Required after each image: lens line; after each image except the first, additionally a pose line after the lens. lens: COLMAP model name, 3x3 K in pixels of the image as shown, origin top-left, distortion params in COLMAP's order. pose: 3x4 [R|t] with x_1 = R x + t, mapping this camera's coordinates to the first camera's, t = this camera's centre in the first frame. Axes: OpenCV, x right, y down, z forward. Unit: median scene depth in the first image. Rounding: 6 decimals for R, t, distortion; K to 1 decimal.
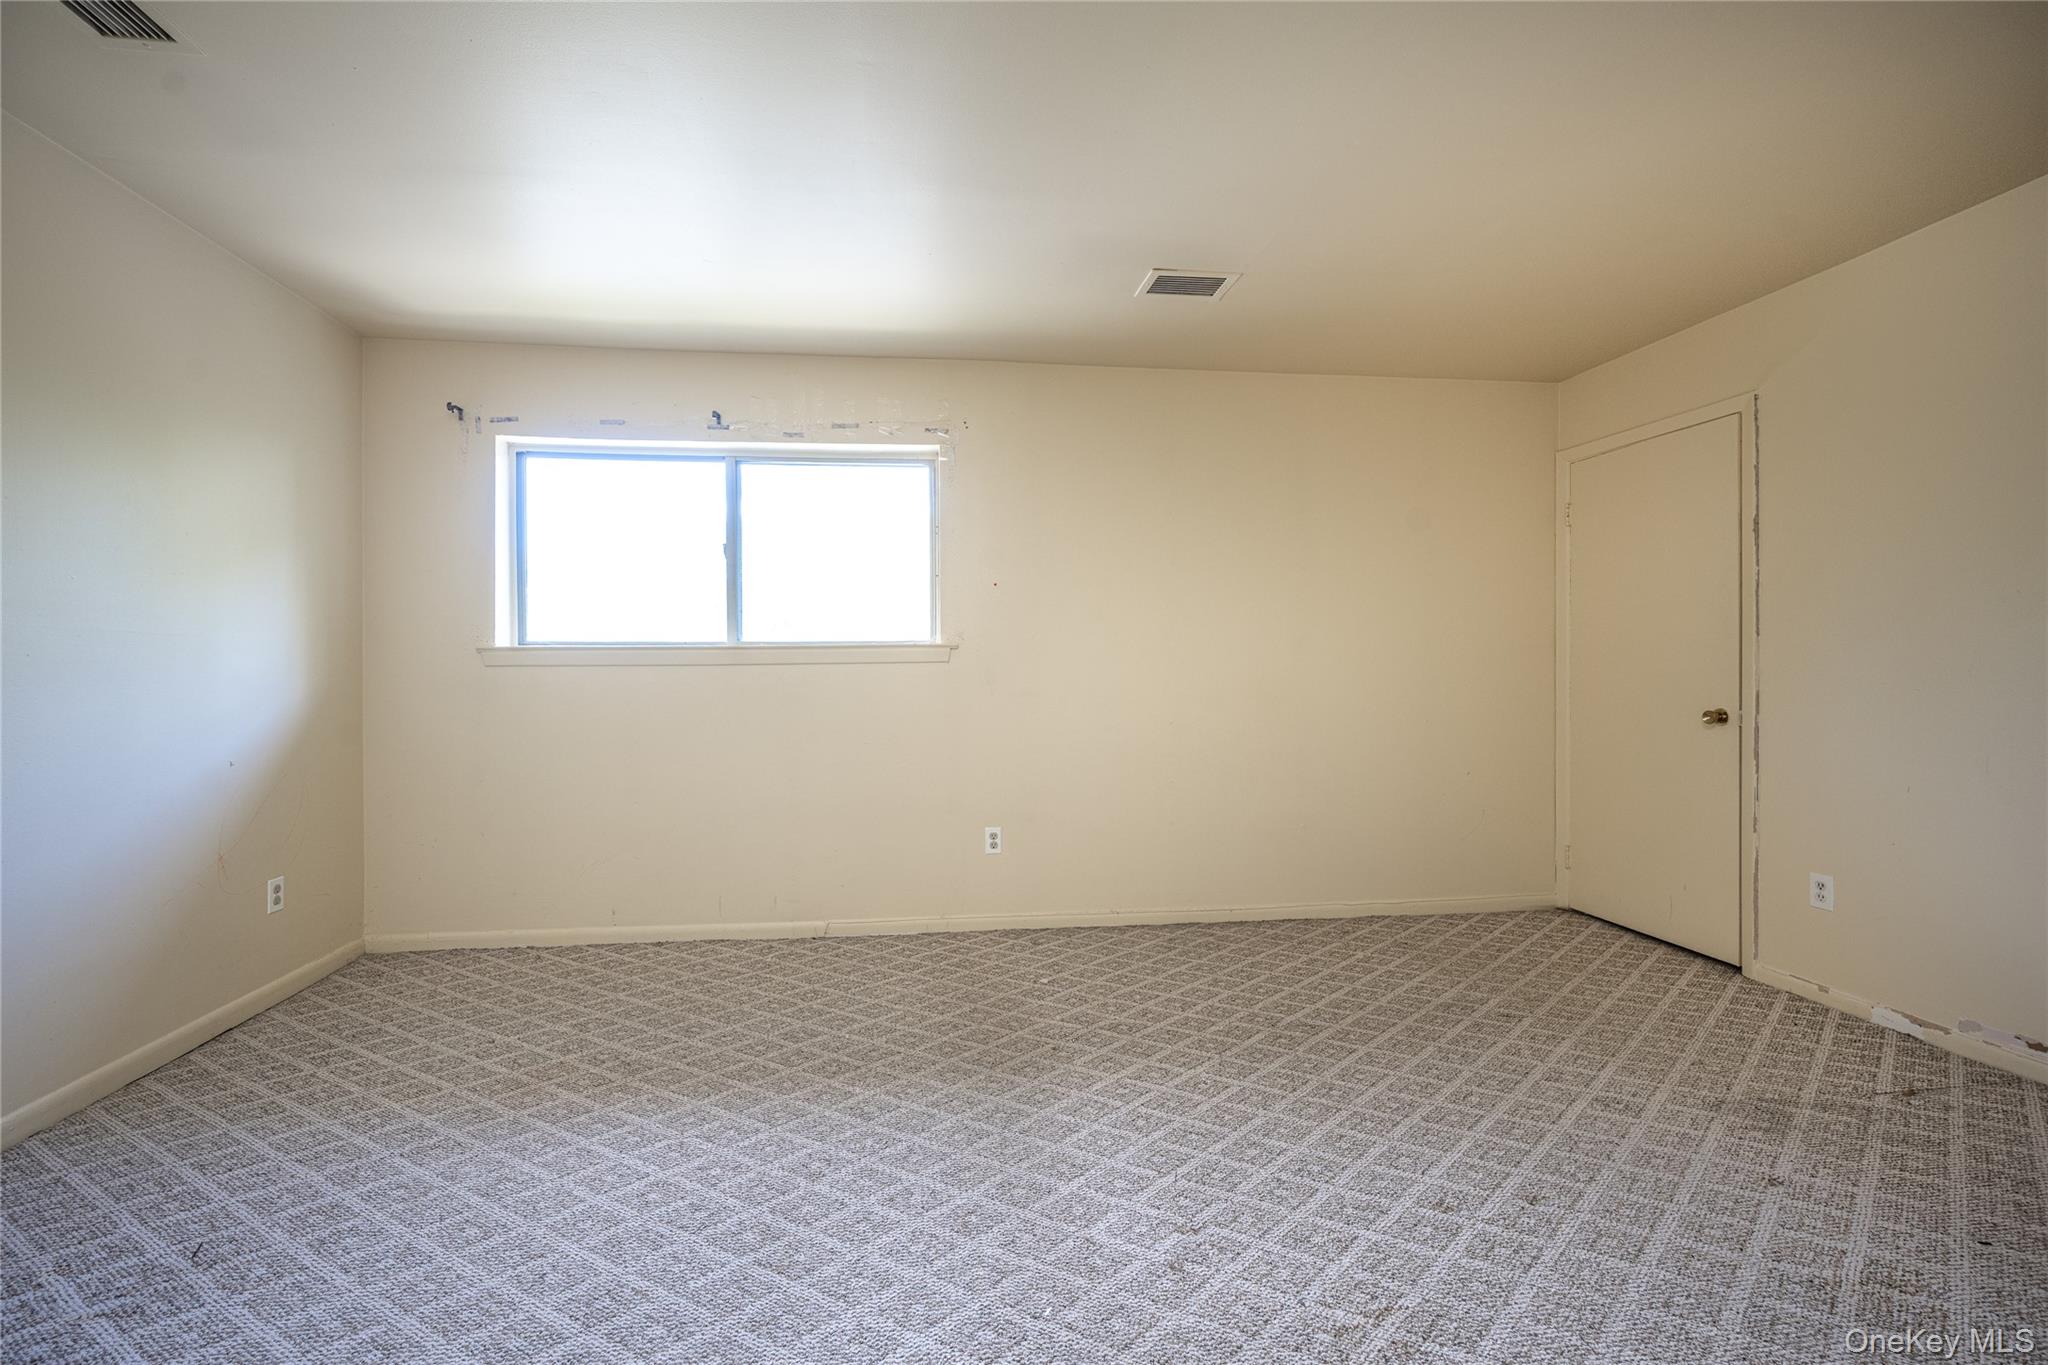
lens RADIAL K [[824.3, 0, 987.2], [0, 824.3, 674.2], [0, 0, 1]] dist [-0.000314, -0.000228]
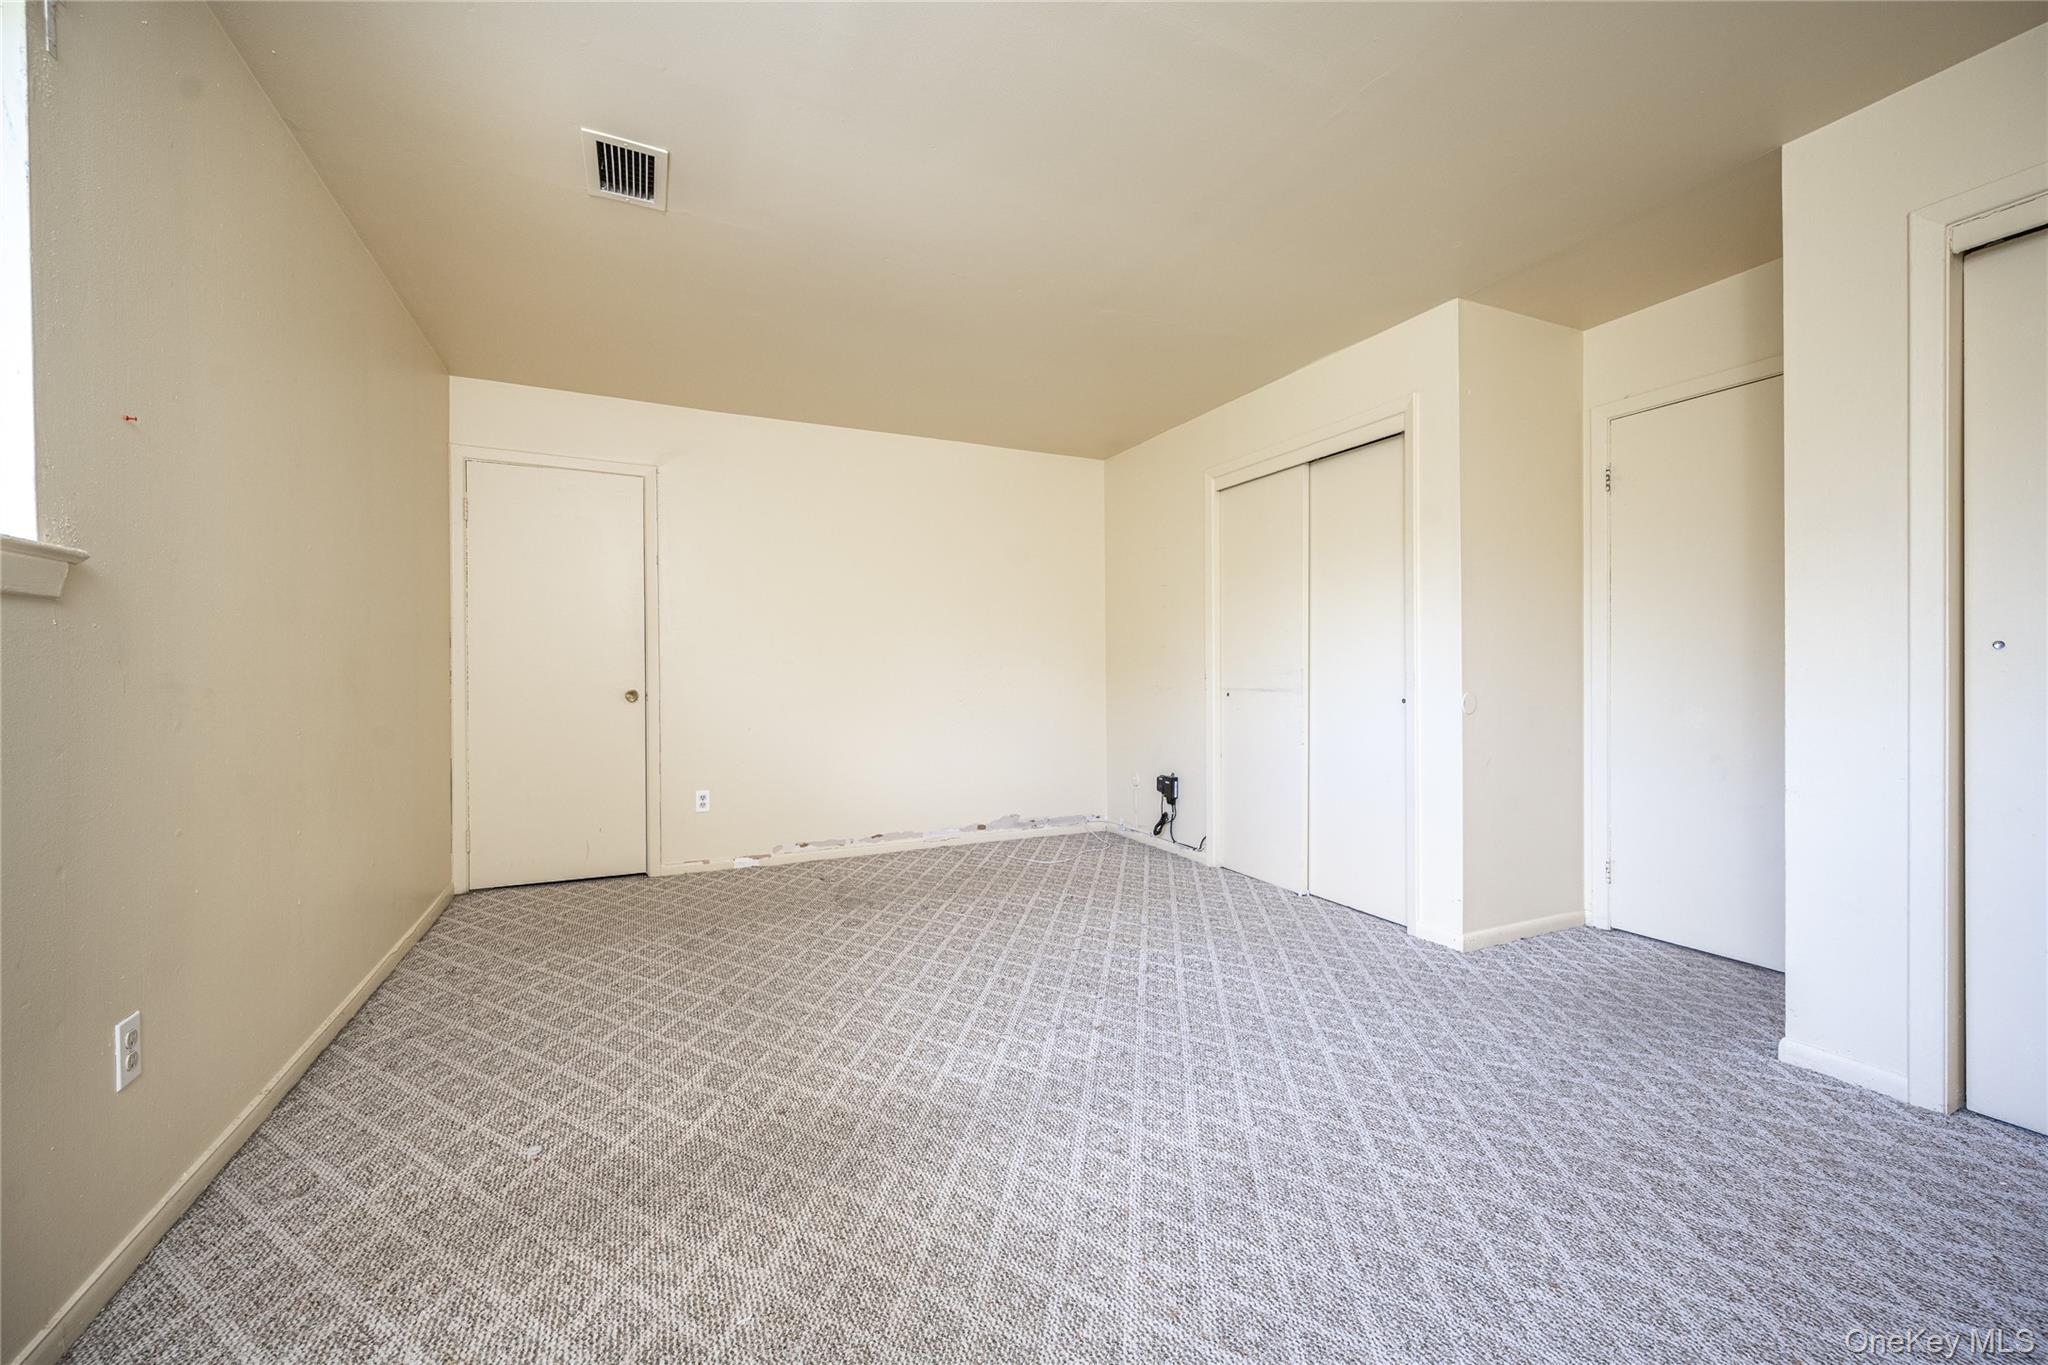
lens RADIAL K [[807.0, 0, 1025.6], [0, 807.0, 678.9], [0, 0, 1]] dist [-0.000767, -0.000058]
pose [[-0.327087, -0.000113, 0.944994, -0.601207], [0.007861, 0.999965, 0.002841, 0.026014], [-0.944962, 0.008358, -0.327075, 0.837975]]
